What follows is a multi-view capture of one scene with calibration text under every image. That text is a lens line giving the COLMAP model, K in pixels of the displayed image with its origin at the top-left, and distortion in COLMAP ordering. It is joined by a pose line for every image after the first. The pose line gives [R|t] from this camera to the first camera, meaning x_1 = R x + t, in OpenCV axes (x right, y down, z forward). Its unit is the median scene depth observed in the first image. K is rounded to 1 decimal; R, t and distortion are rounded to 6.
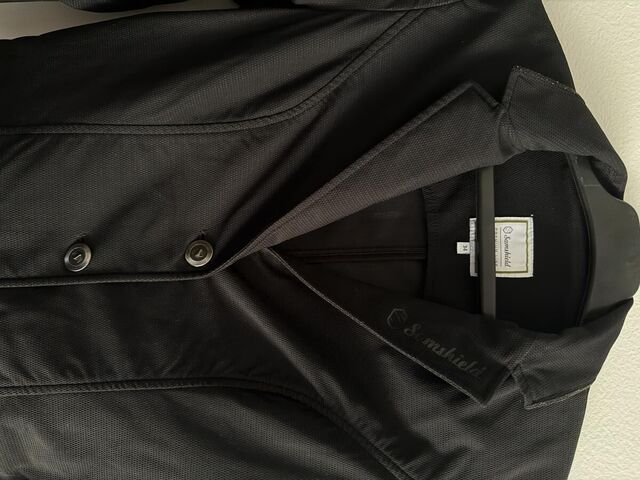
lens RADIAL K [[440.3, 0, 318.5], [0, 440.3, 239.4], [0, 0, 1]] dist [-0.010256, -0.001722]
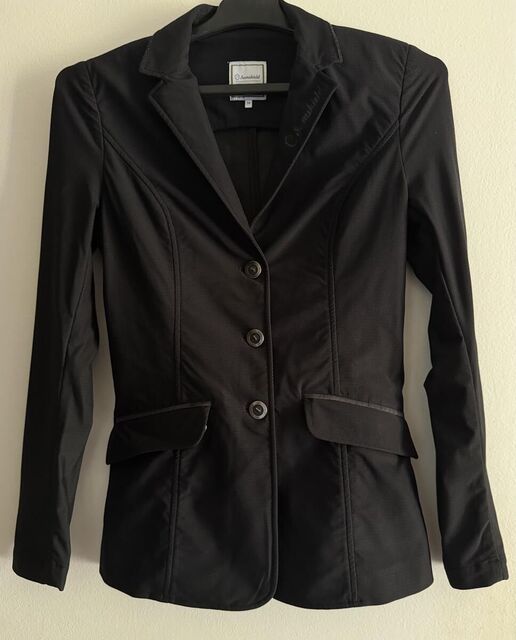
lens RADIAL K [[476.0, 0, 260.7], [0, 476.0, 324.6], [0, 0, 1]] dist [-0.001061, -0.041622]
pose [[-0.006828, -0.999971, -0.003370, -0.500308], [0.999911, -0.006789, -0.011469, 0.083637], [0.011446, -0.003448, 0.999929, -0.781866]]
